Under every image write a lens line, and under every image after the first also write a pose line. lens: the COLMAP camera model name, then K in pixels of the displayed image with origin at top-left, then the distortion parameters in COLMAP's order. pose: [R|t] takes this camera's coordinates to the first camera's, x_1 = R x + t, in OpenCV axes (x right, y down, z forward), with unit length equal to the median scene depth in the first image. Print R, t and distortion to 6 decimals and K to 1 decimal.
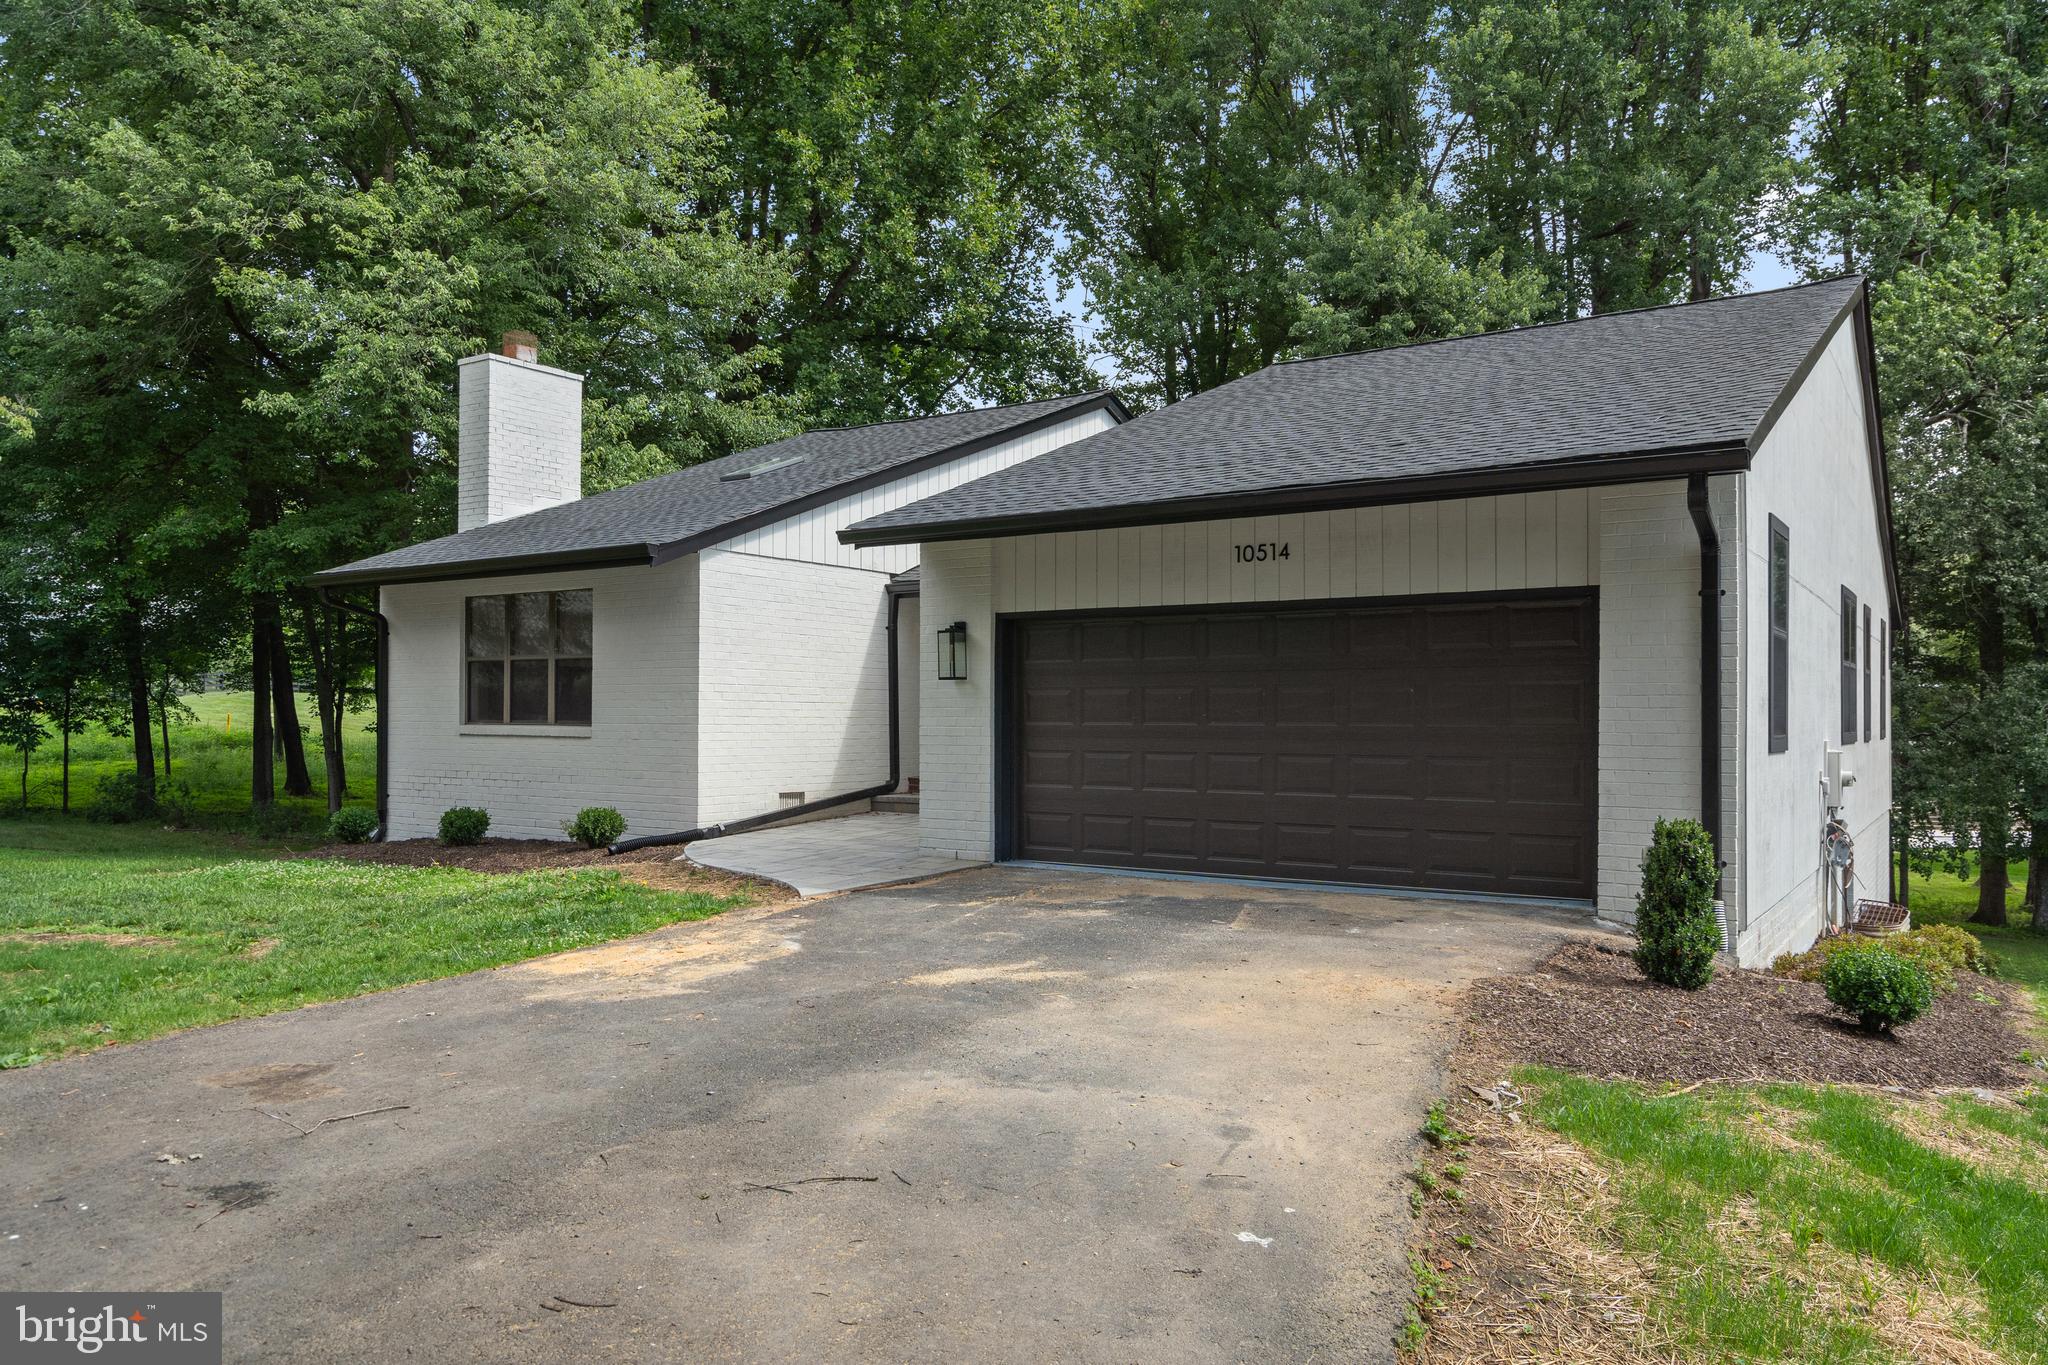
lens RADIAL K [[1406.3, 0, 988.4], [0, 1406.3, 710.6], [0, 0, 1]] dist [0.015150, -0.004151]
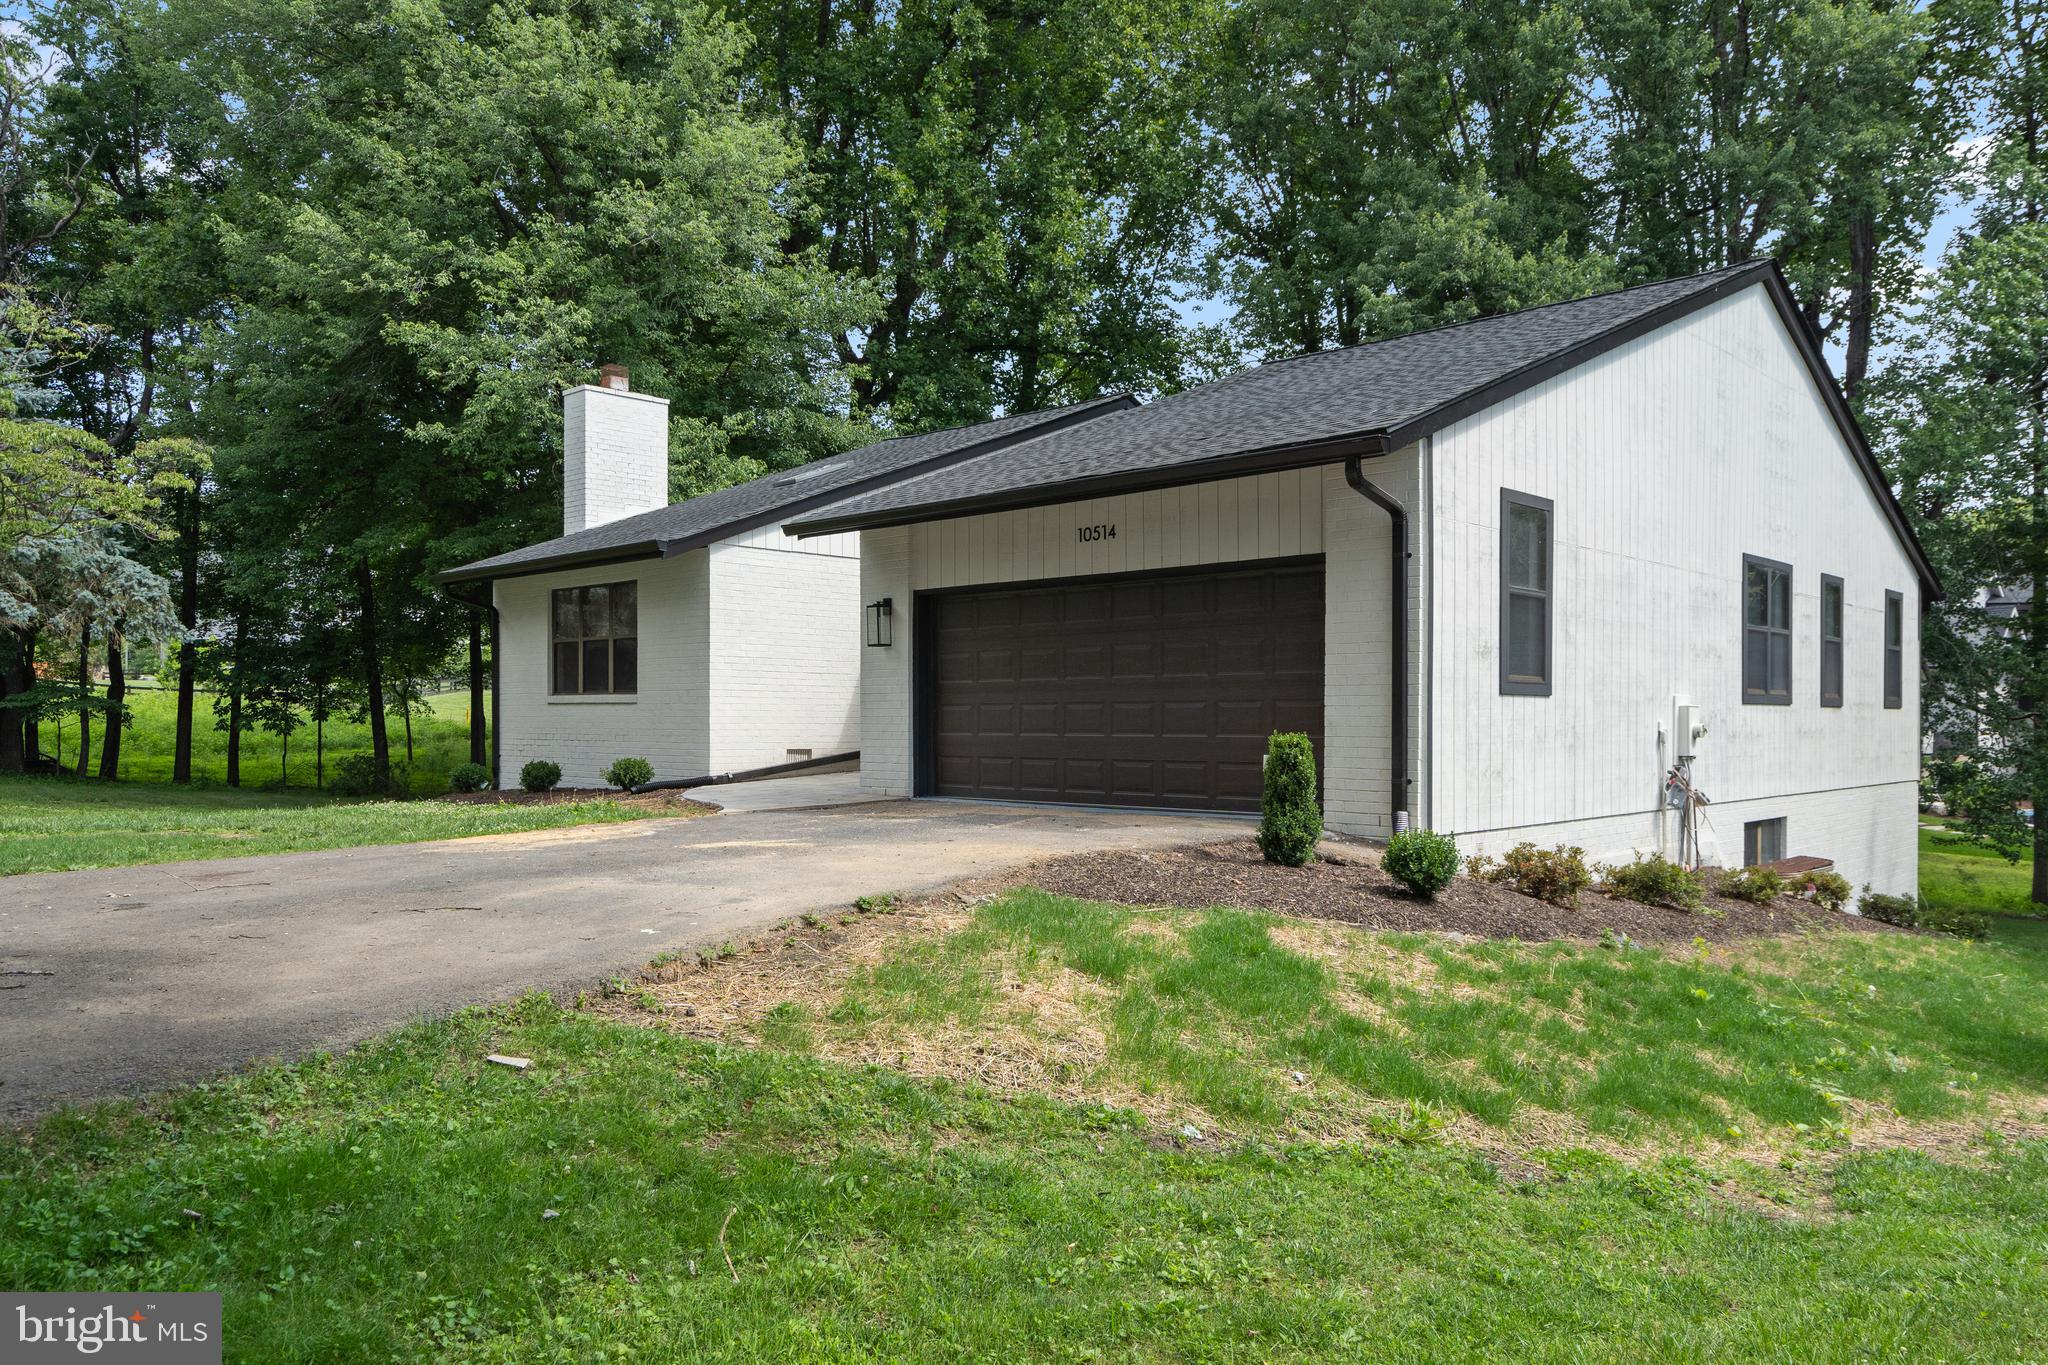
lens RADIAL K [[1406.3, 0, 968.4], [0, 1406.3, 740.6], [0, 0, 1]] dist [0.015150, -0.004151]
pose [[0.984883, 0.001685, -0.173215, 0.150464], [0.001573, 0.999824, 0.018670, 0.021232], [0.173216, -0.018660, 0.984707, -0.102058]]
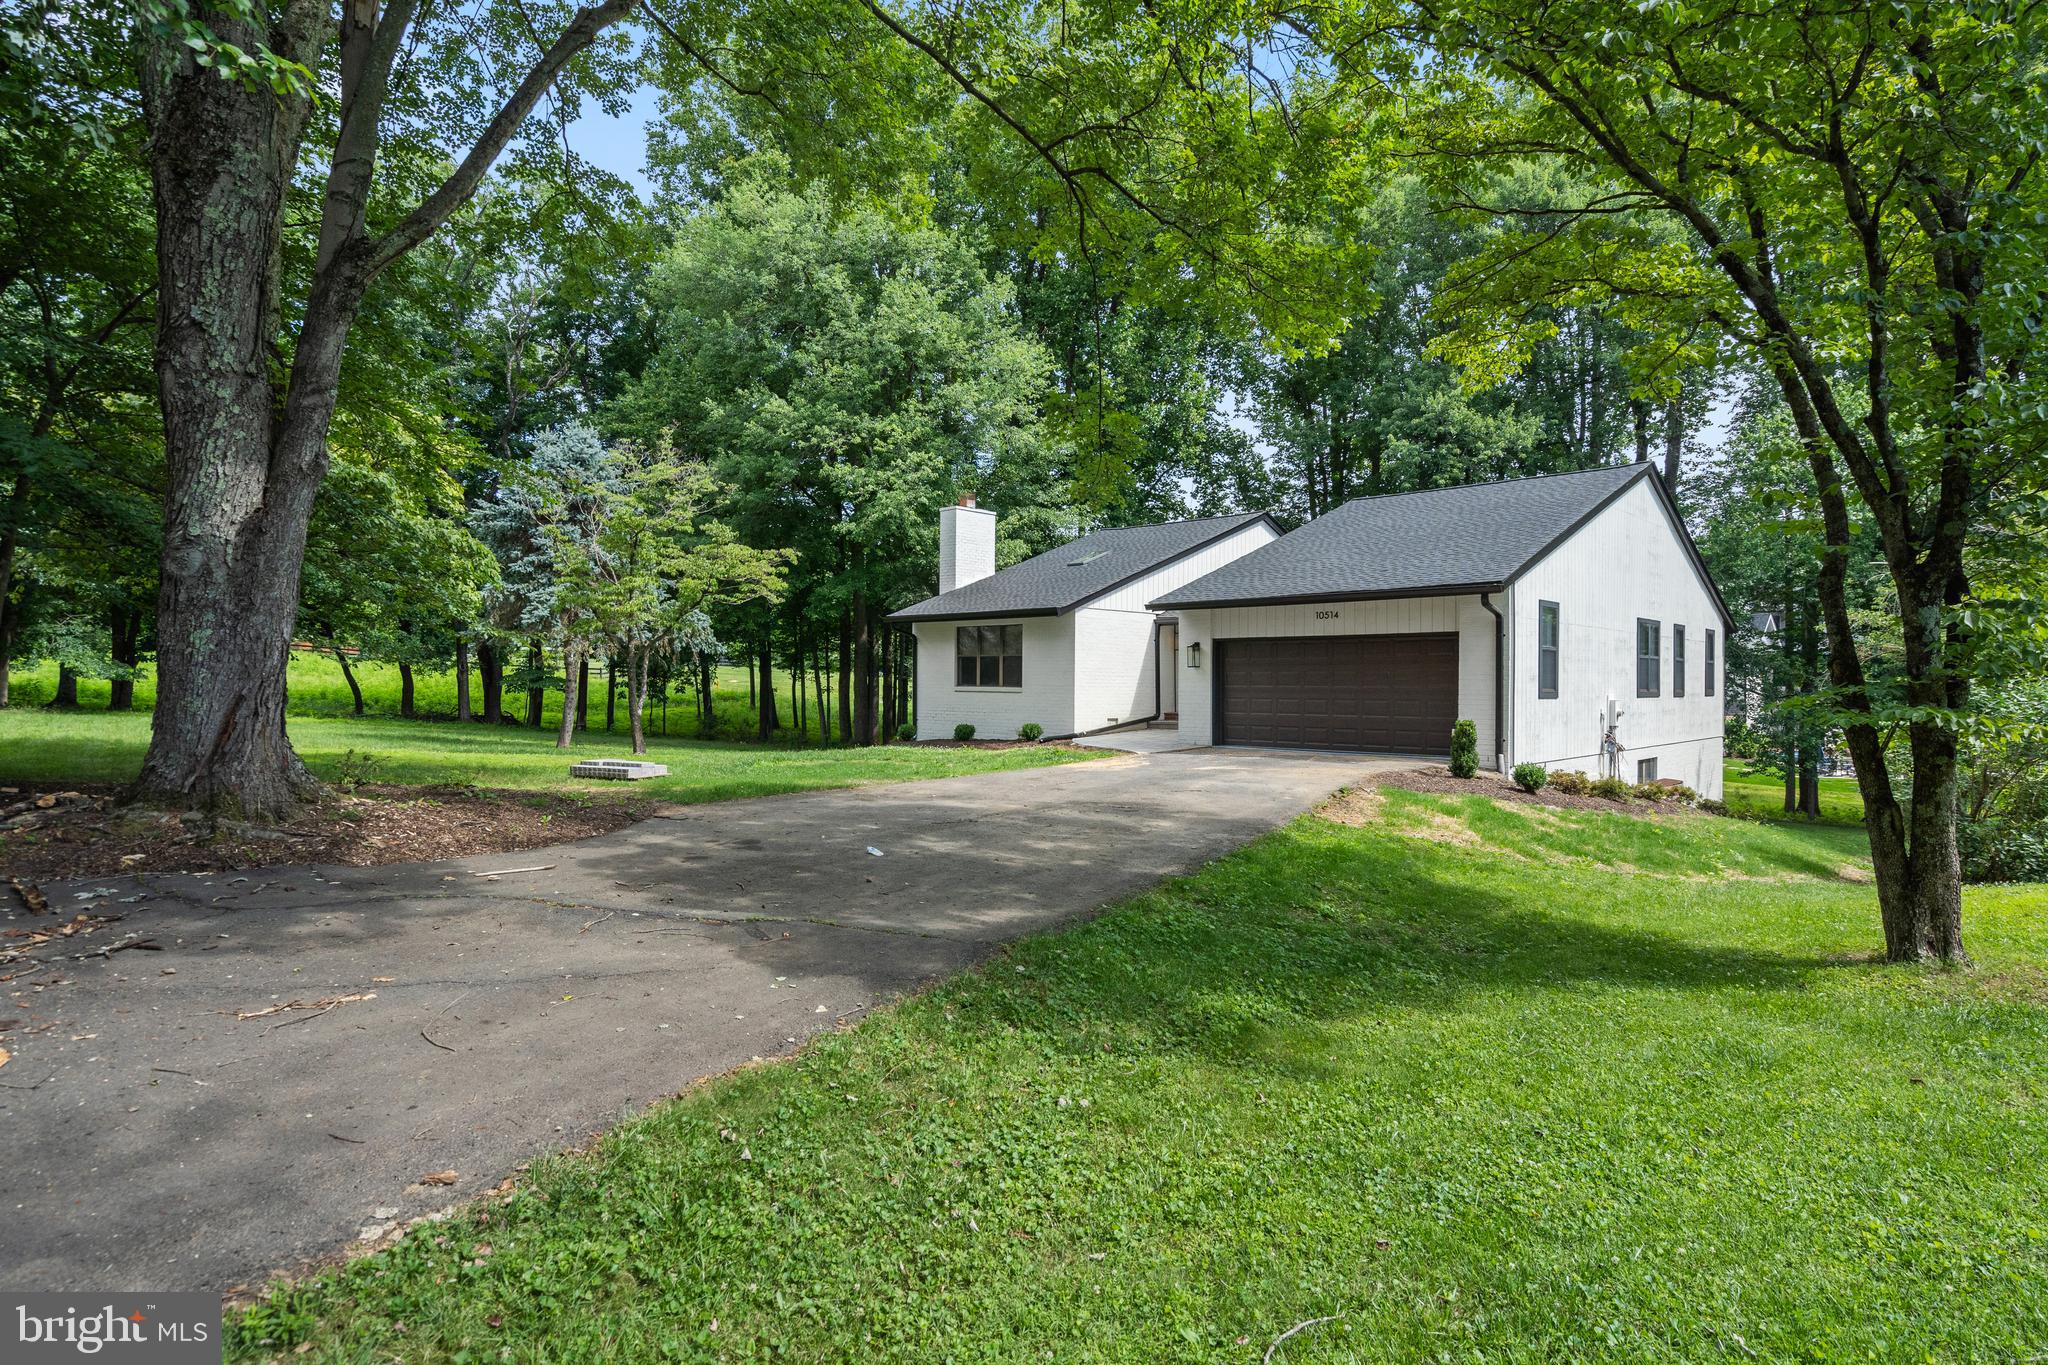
lens RADIAL K [[1032.7, 0, 1004.3], [0, 1032.7, 691.8], [0, 0, 1]] dist [0.011162, 0.000119]
pose [[0.985242, 0.004344, -0.171111, -0.024243], [-0.002432, 0.999932, 0.011379, 0.000033], [0.171149, -0.010795, 0.985186, -0.429613]]
